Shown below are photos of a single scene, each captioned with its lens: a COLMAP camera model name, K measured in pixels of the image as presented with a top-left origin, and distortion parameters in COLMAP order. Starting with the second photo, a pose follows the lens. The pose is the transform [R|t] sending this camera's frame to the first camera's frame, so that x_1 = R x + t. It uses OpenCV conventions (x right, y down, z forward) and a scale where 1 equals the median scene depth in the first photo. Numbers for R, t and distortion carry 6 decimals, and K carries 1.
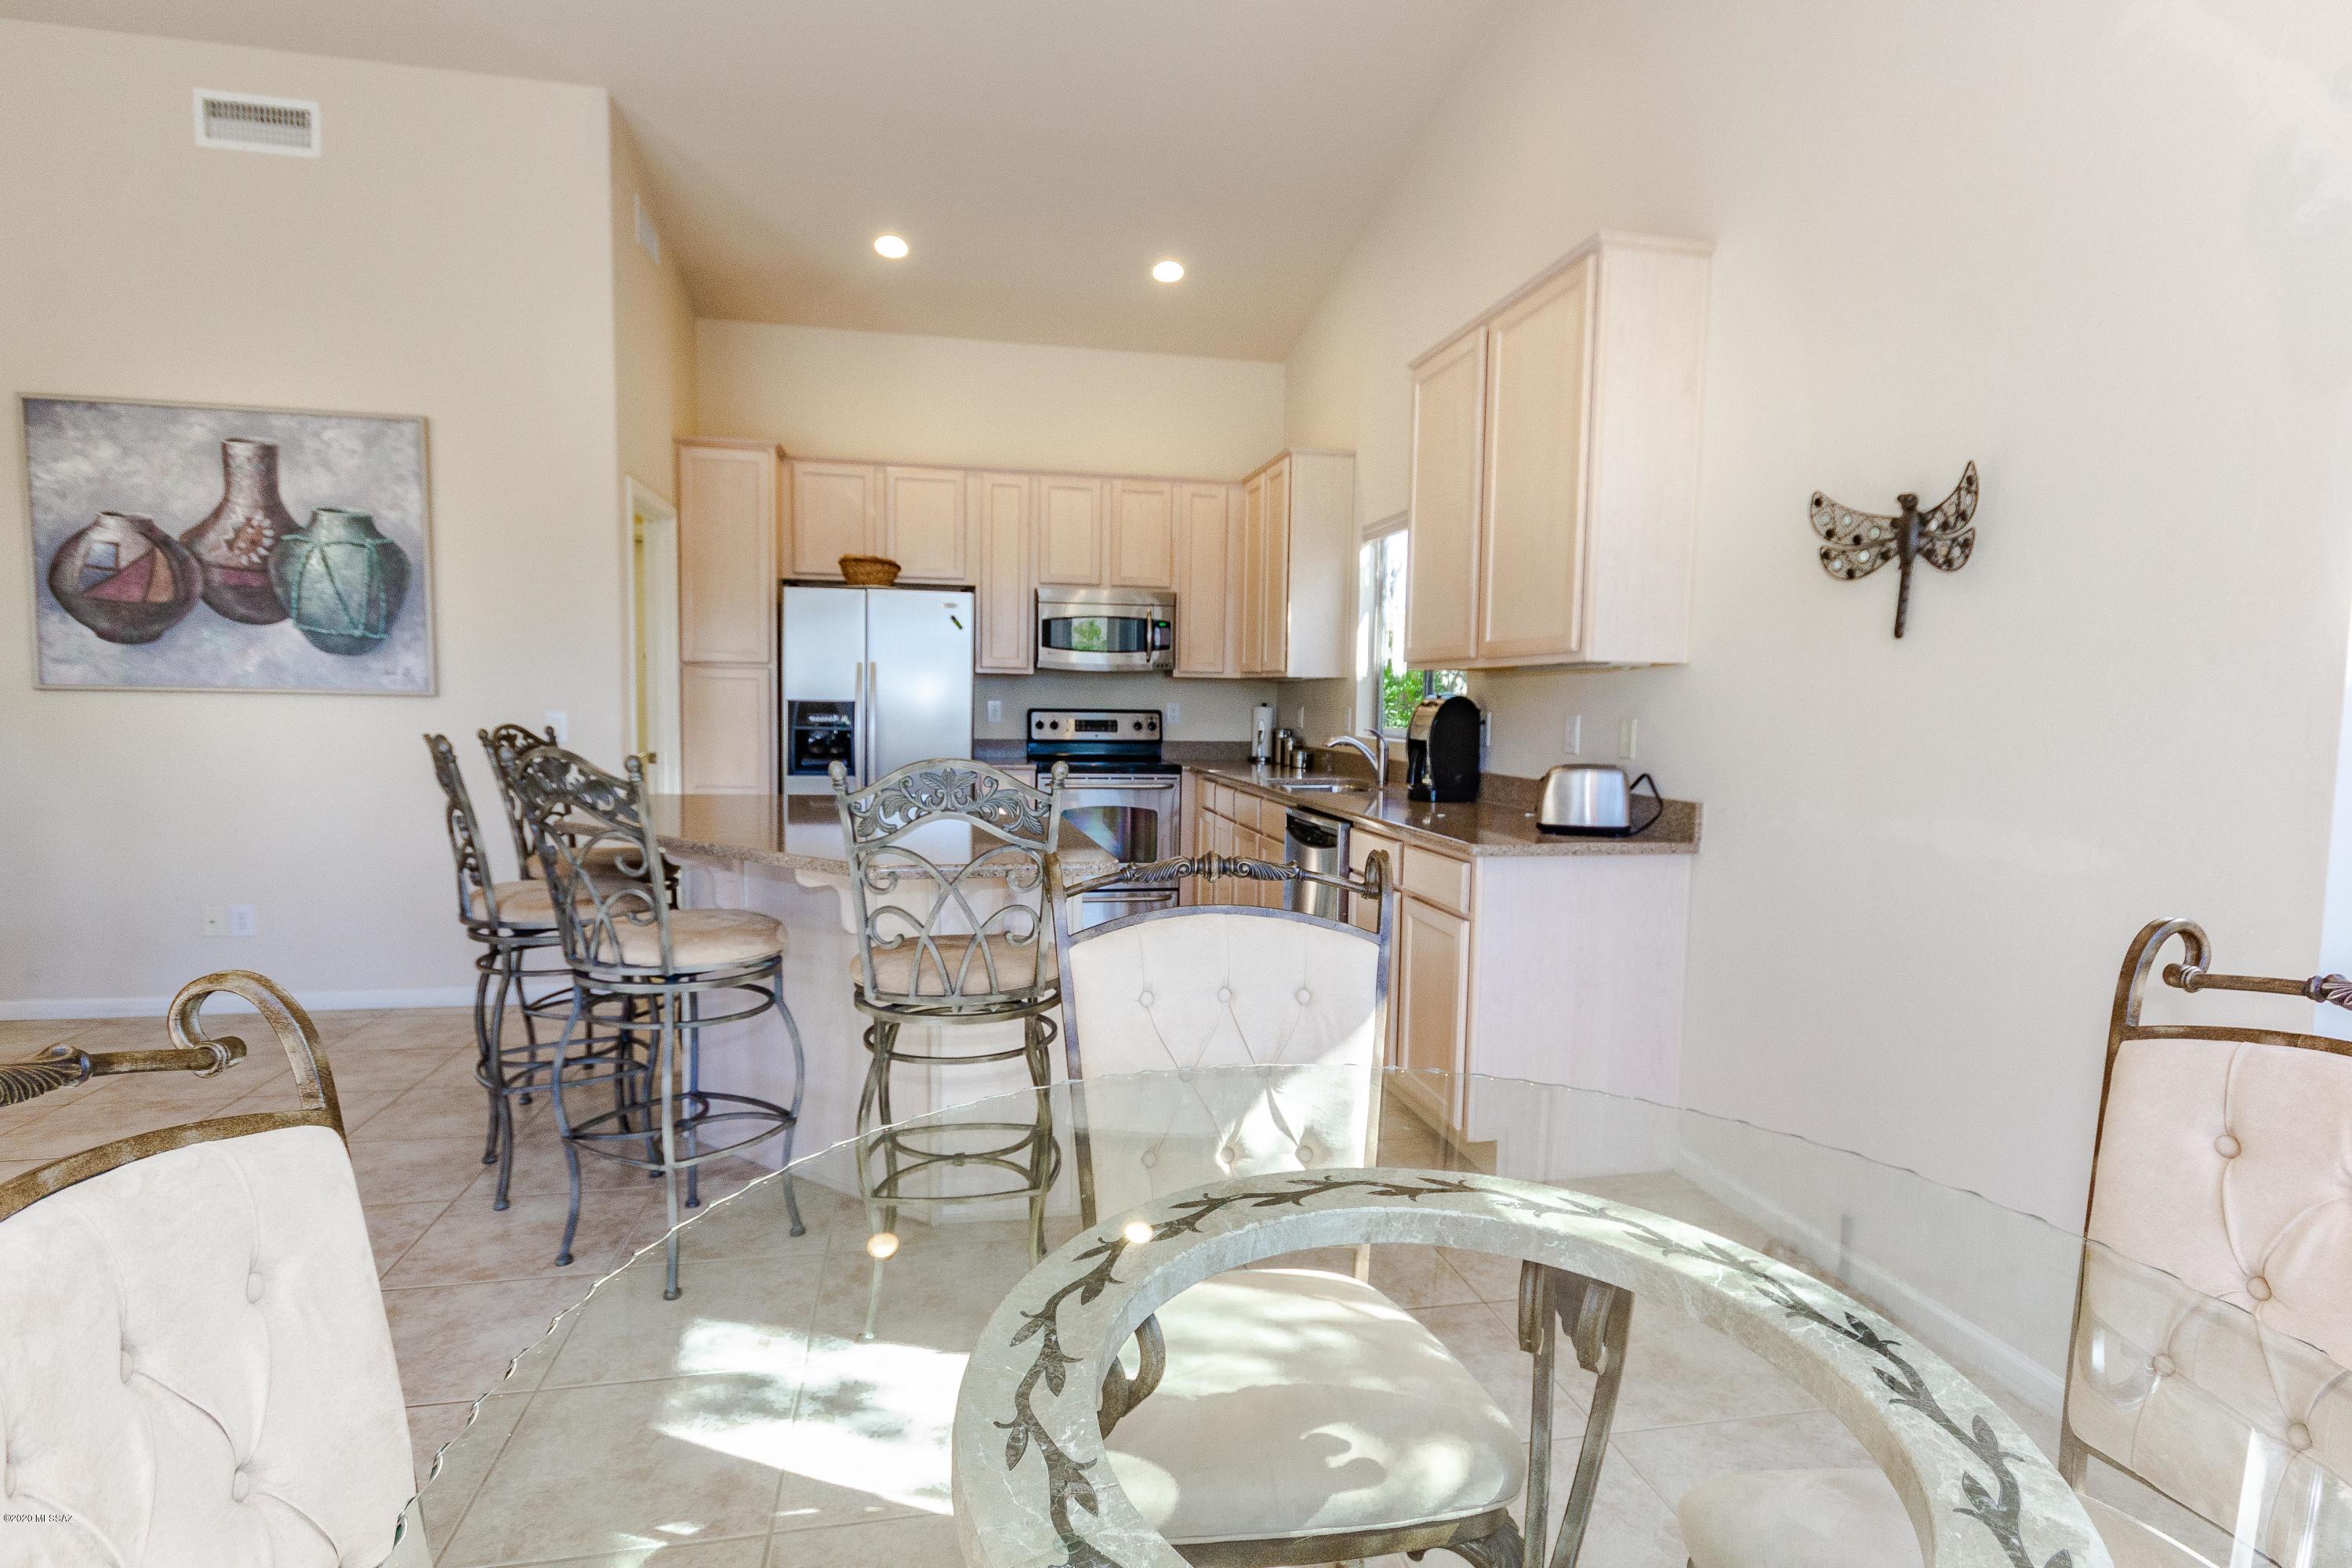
lens RADIAL K [[1179.2, 0, 1181.0], [0, 1179.2, 782.7], [0, 0, 1]] dist [0.000734, -0.000082]
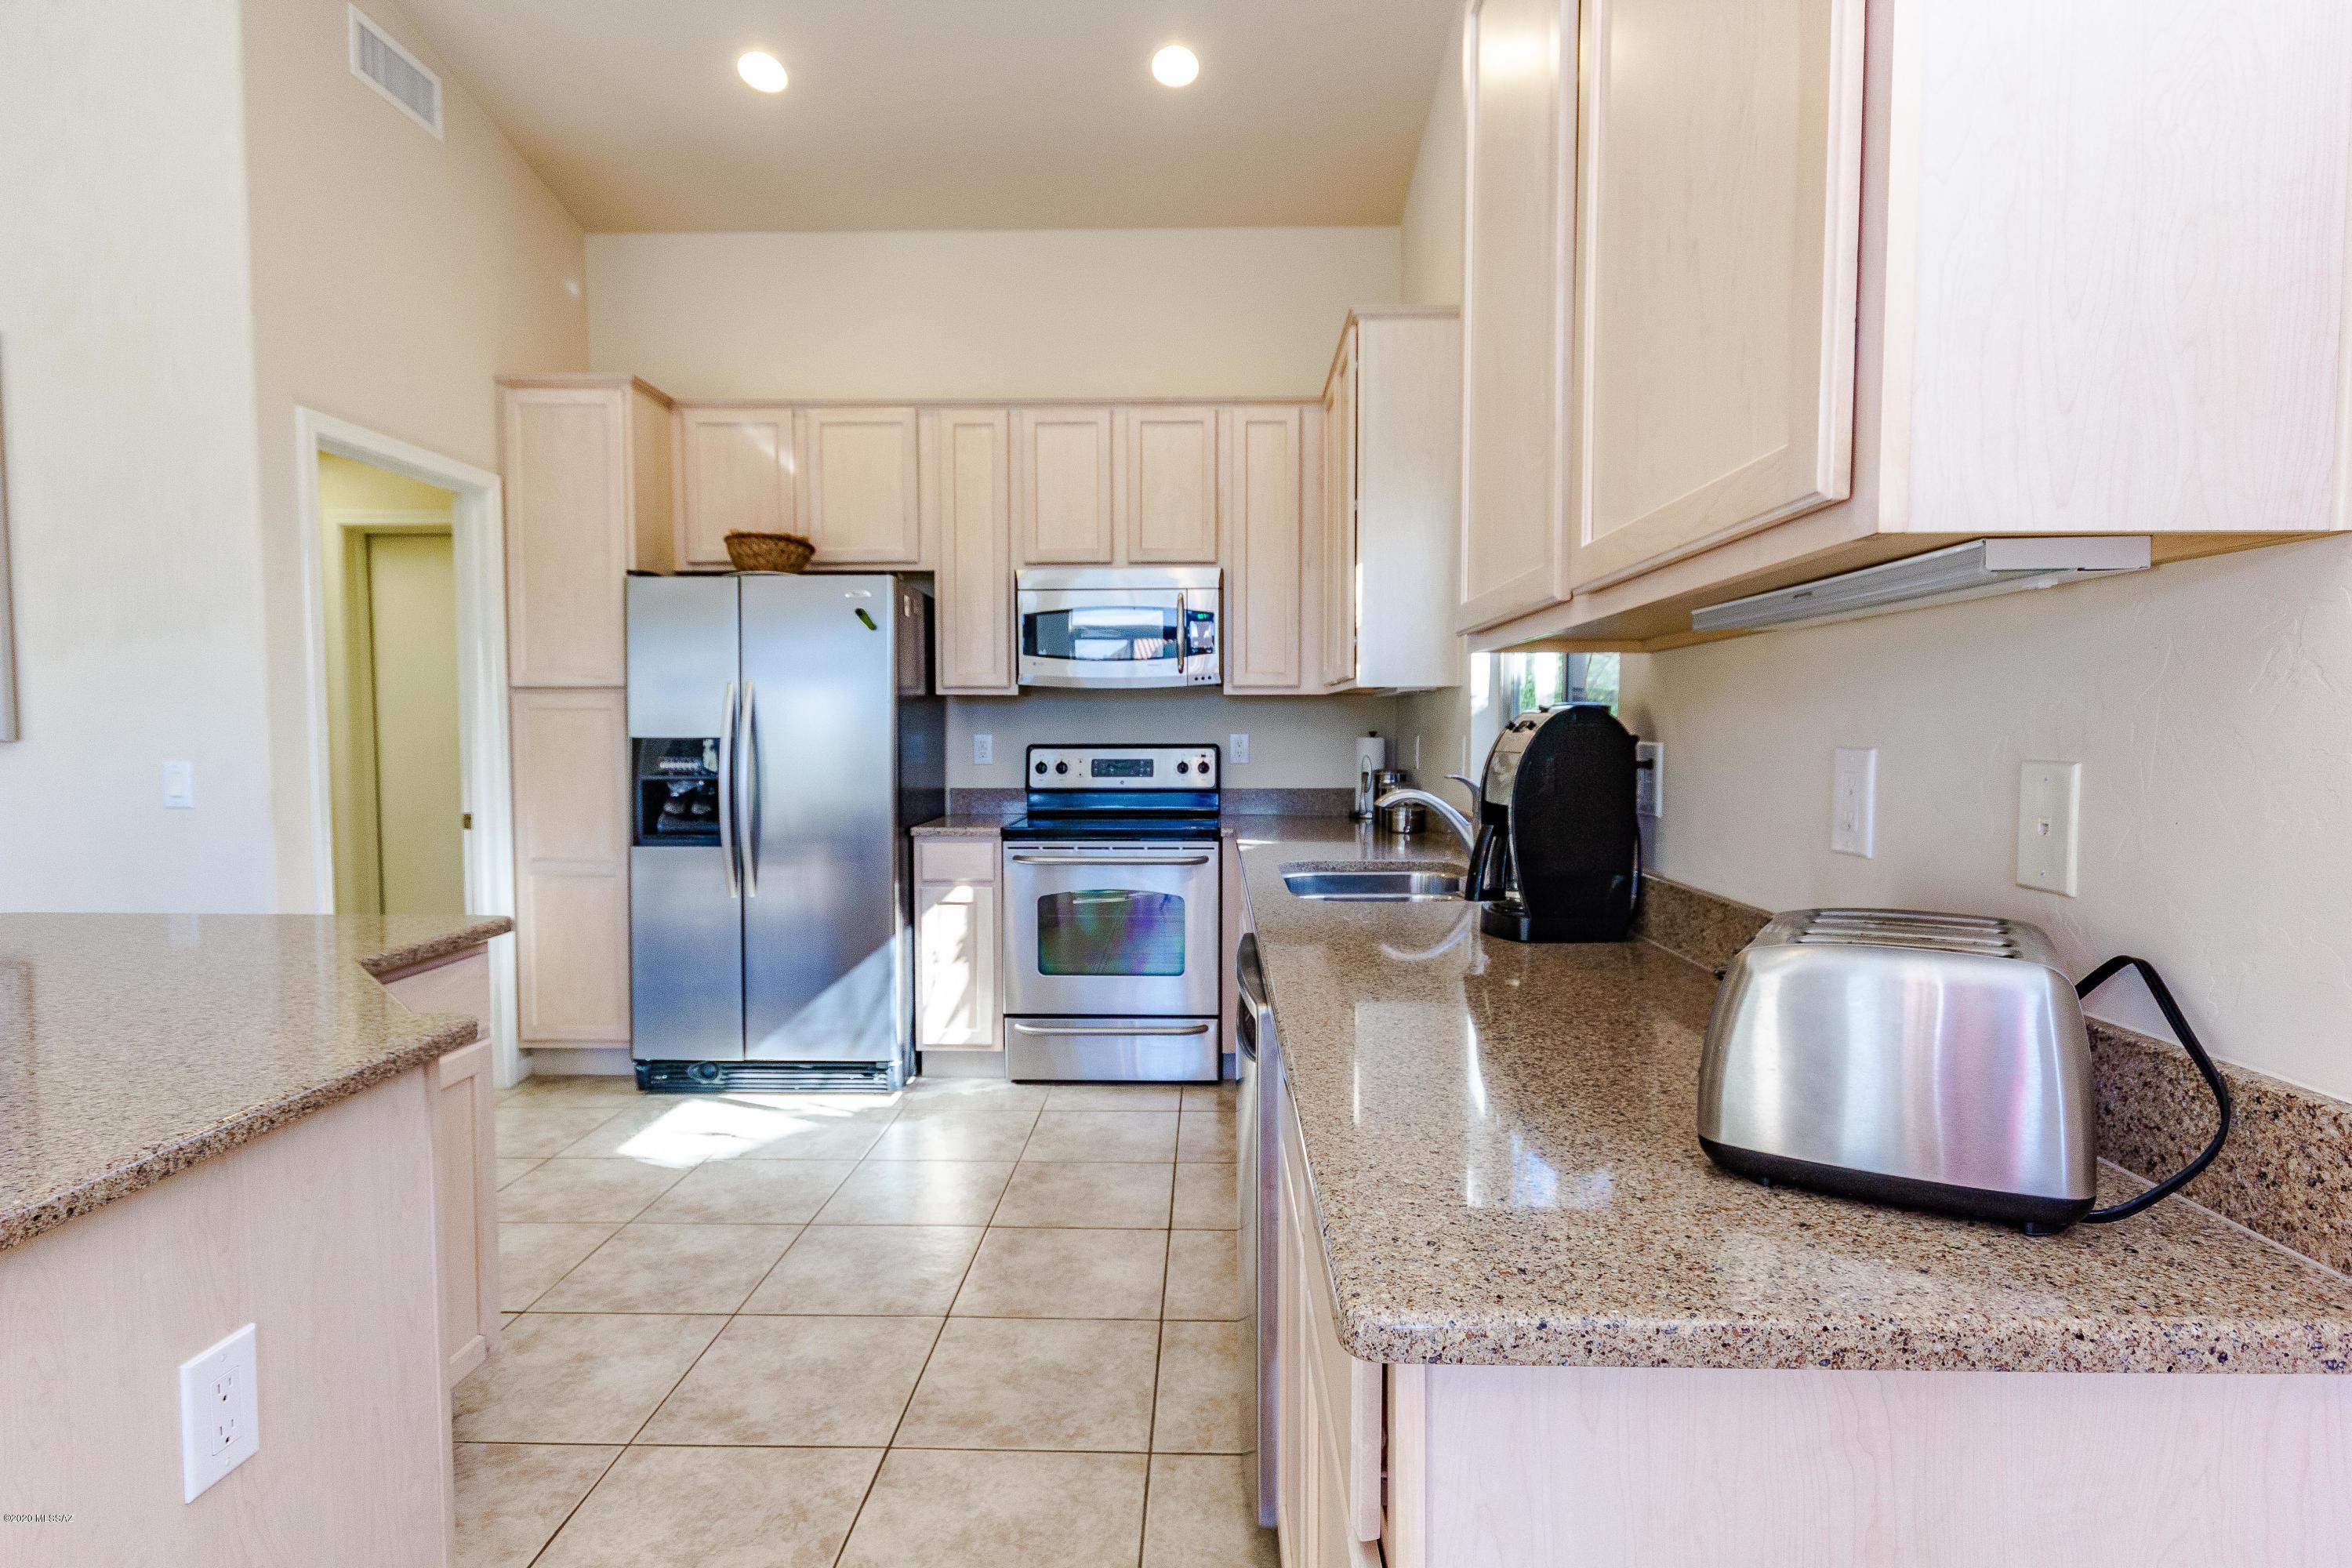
lens RADIAL K [[1179.2, 0, 1181.0], [0, 1179.2, 782.7], [0, 0, 1]] dist [0.000734, -0.000082]
pose [[0.974841, -0.007133, -0.222787, 0.126991], [0.000856, 0.999600, -0.028257, -0.021704], [0.222900, 0.027356, 0.974457, 0.361905]]
